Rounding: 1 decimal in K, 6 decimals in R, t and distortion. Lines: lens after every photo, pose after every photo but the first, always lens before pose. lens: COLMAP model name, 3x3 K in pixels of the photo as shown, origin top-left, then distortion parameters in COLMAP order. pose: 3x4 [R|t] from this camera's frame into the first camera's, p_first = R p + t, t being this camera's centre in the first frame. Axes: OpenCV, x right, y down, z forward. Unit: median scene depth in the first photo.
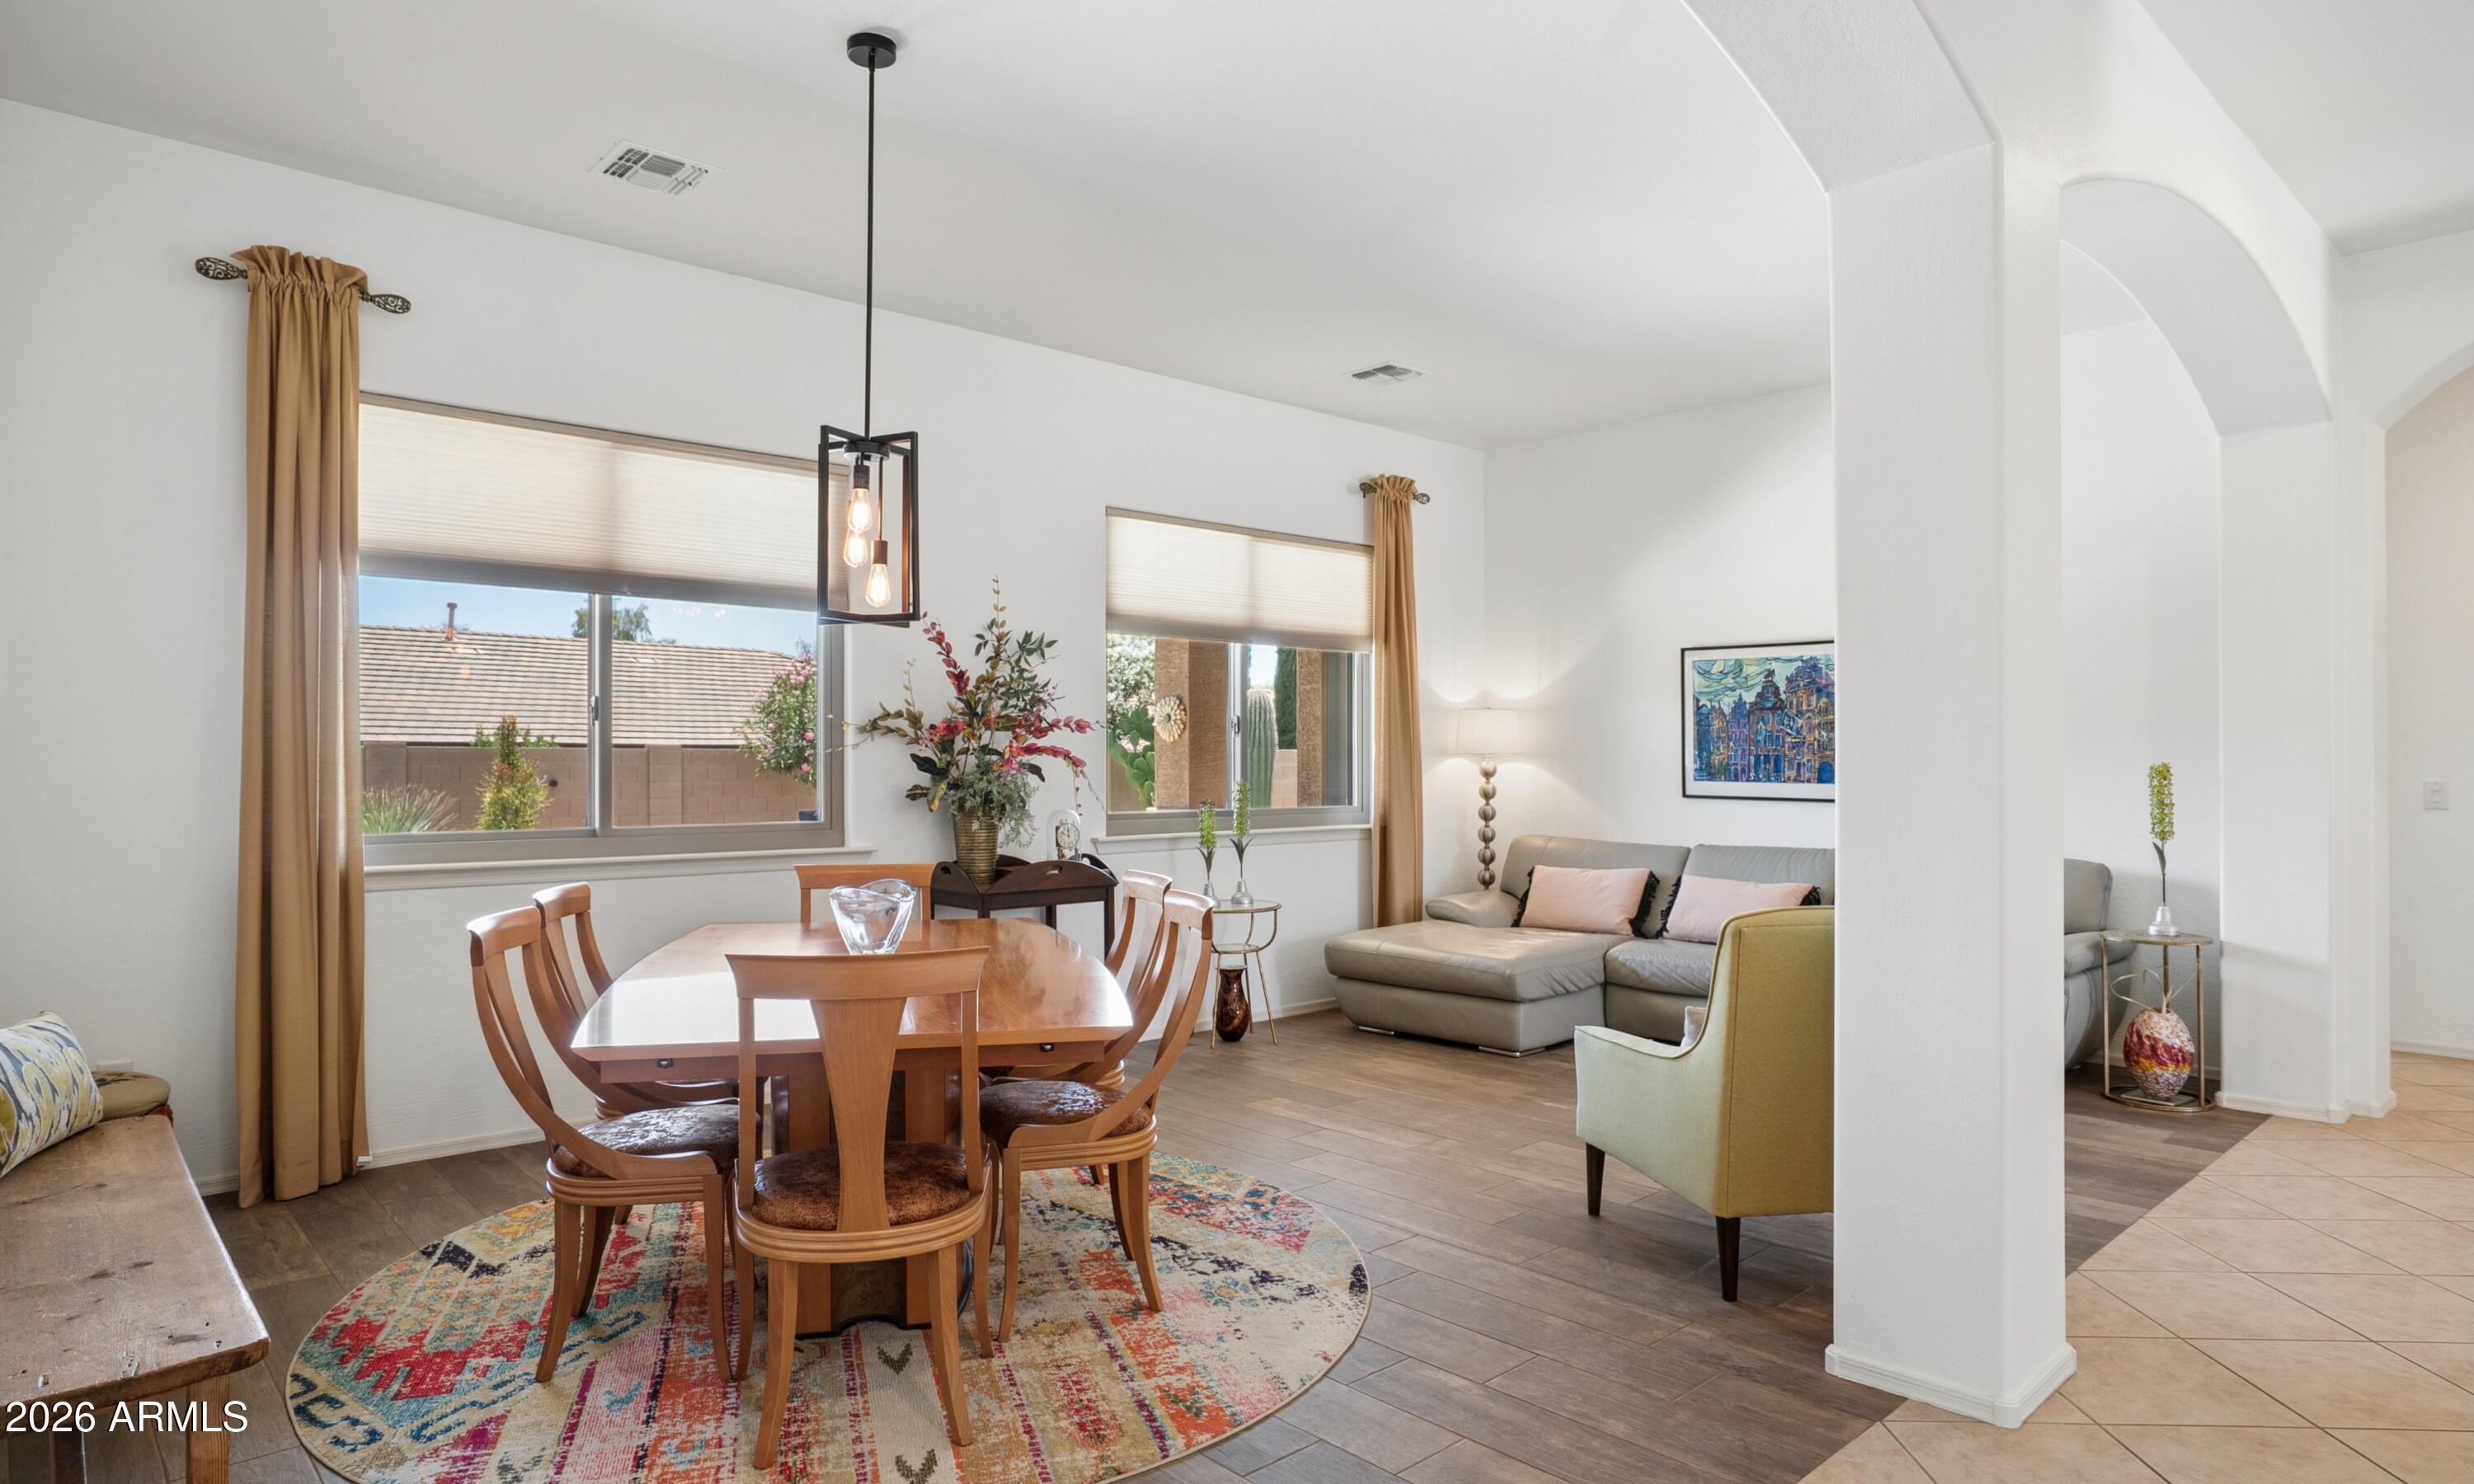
lens RADIAL K [[1495.1, 0, 1237.0], [0, 1495.1, 742.0], [0, 0, 1]] dist [-0.003521, -0.000144]
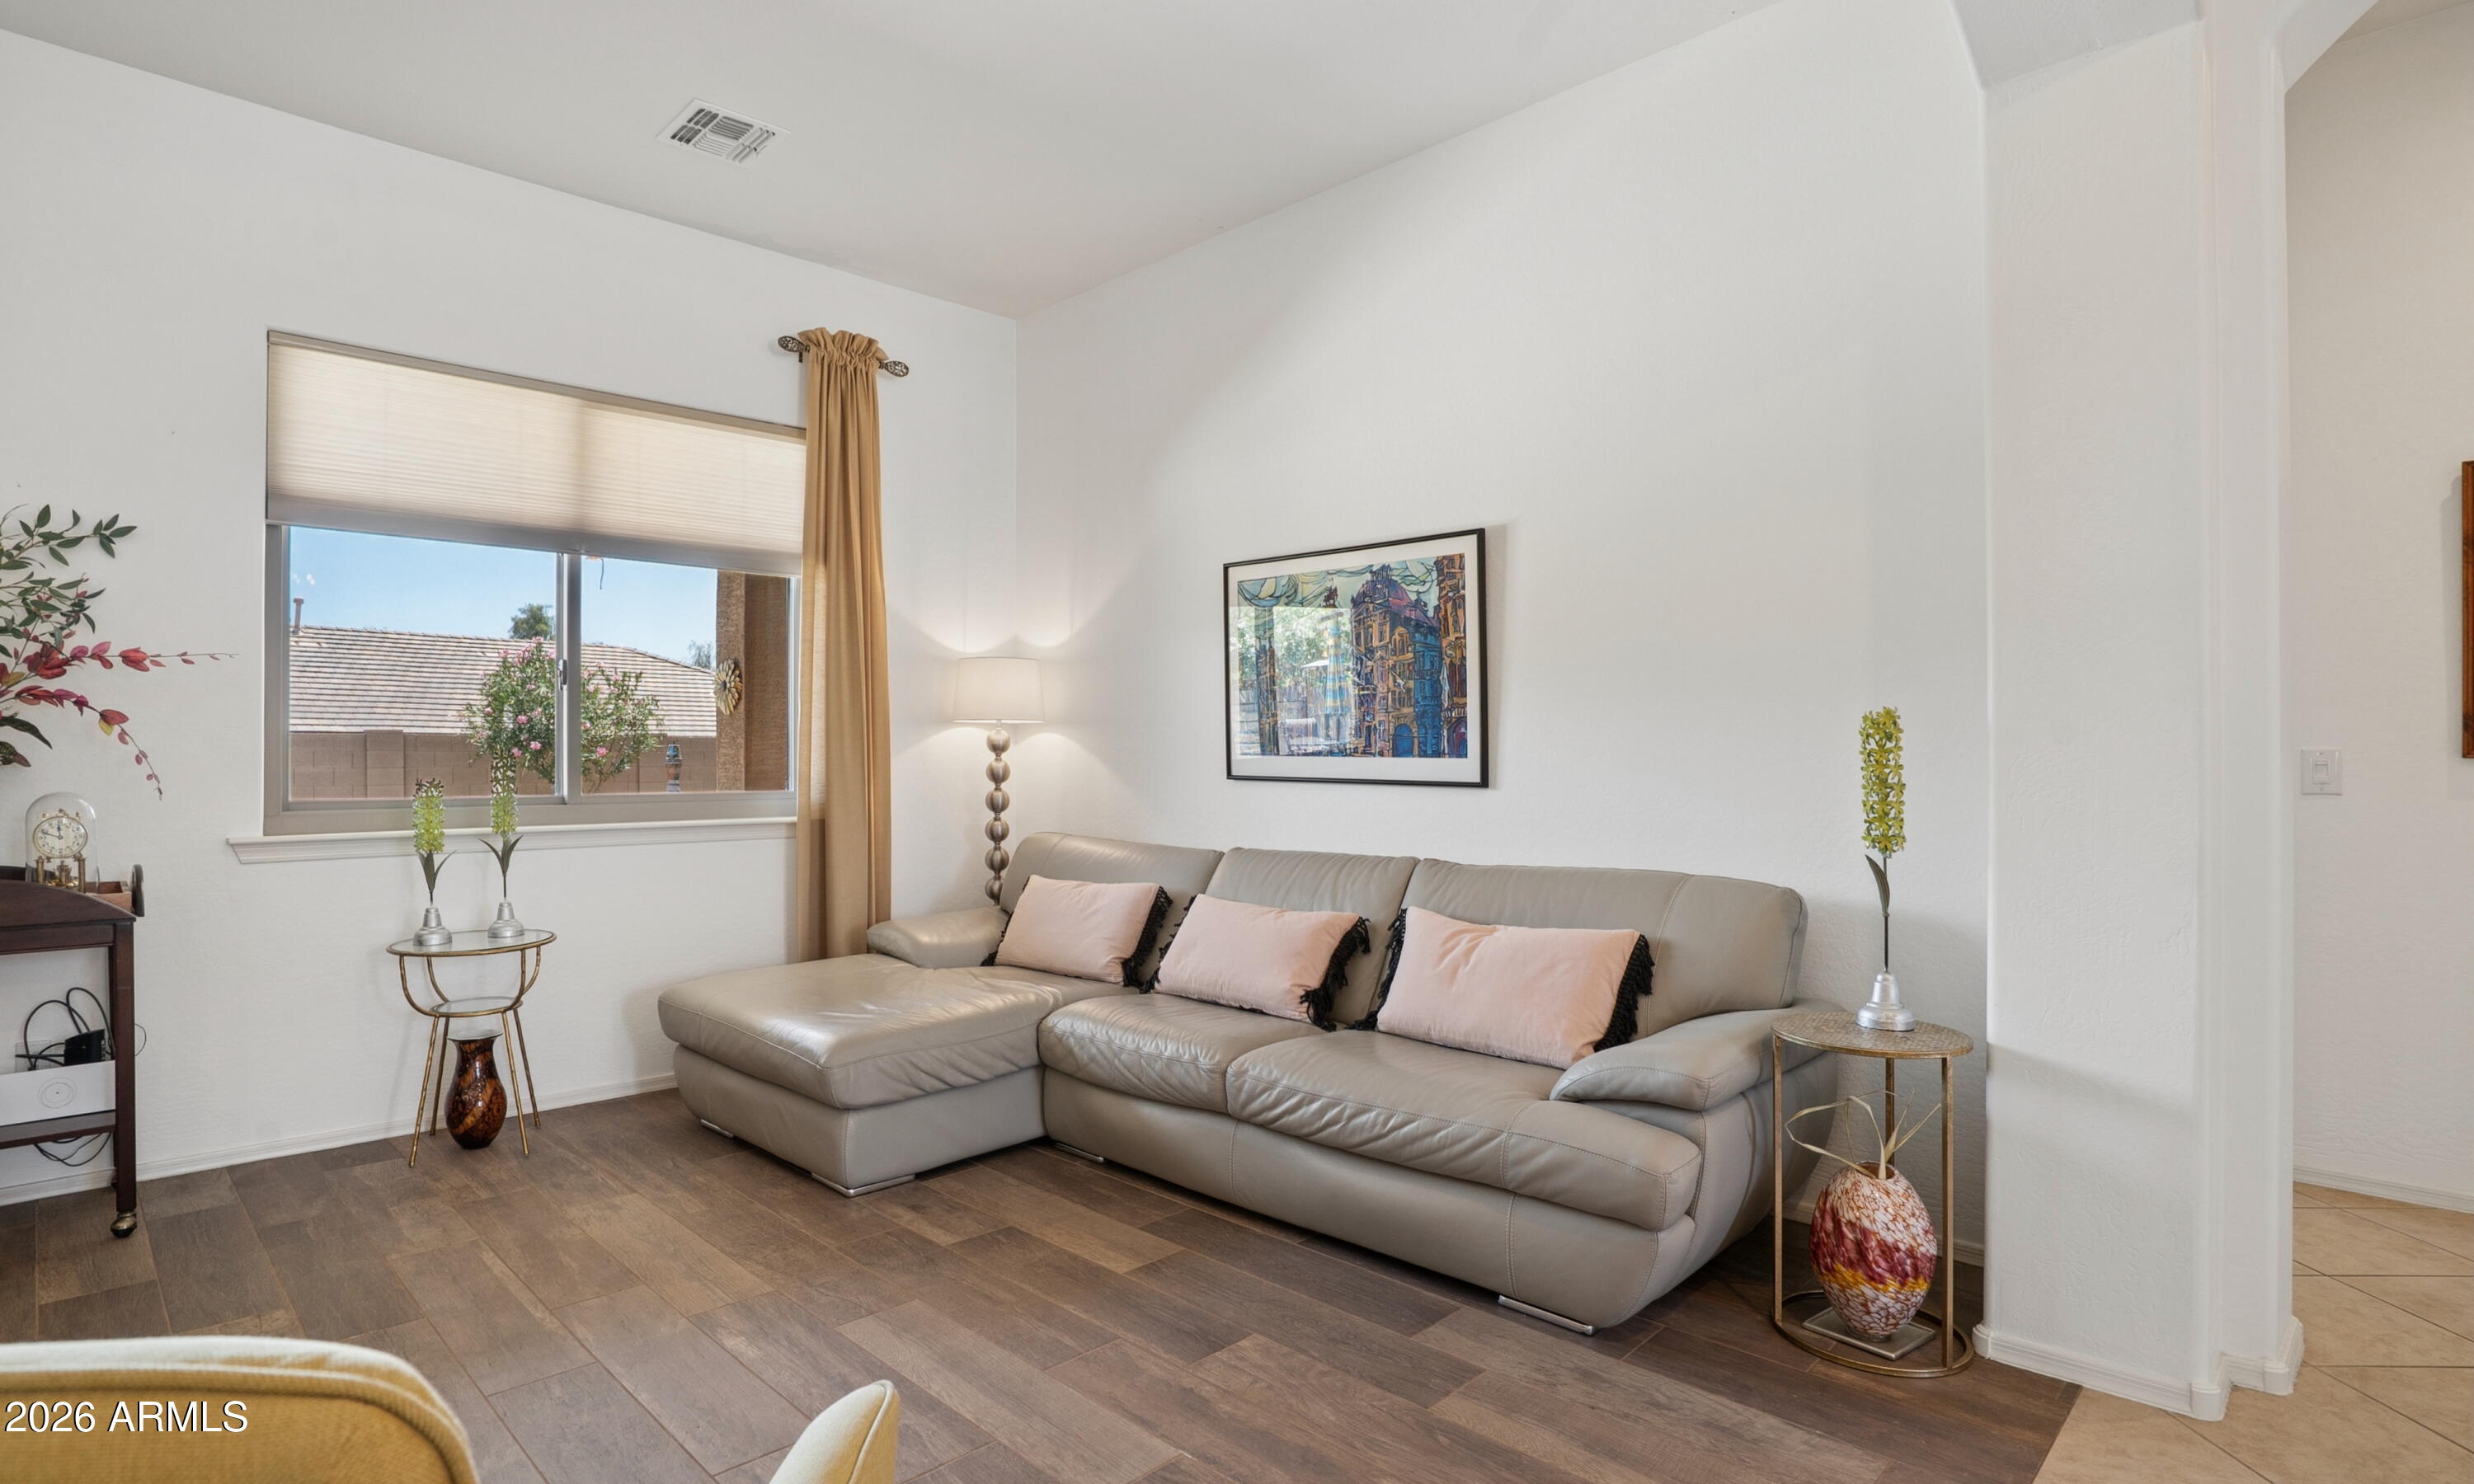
lens RADIAL K [[1152.3, 0, 1237.0], [0, 1152.3, 742.0], [0, 0, 1]] dist [-0.072317, 0.035622]
pose [[0.999977, -0.000102, -0.006729, 0.332228], [0.000084, 0.999996, -0.002772, 0.023245], [0.006730, 0.002772, 0.999974, 0.504910]]
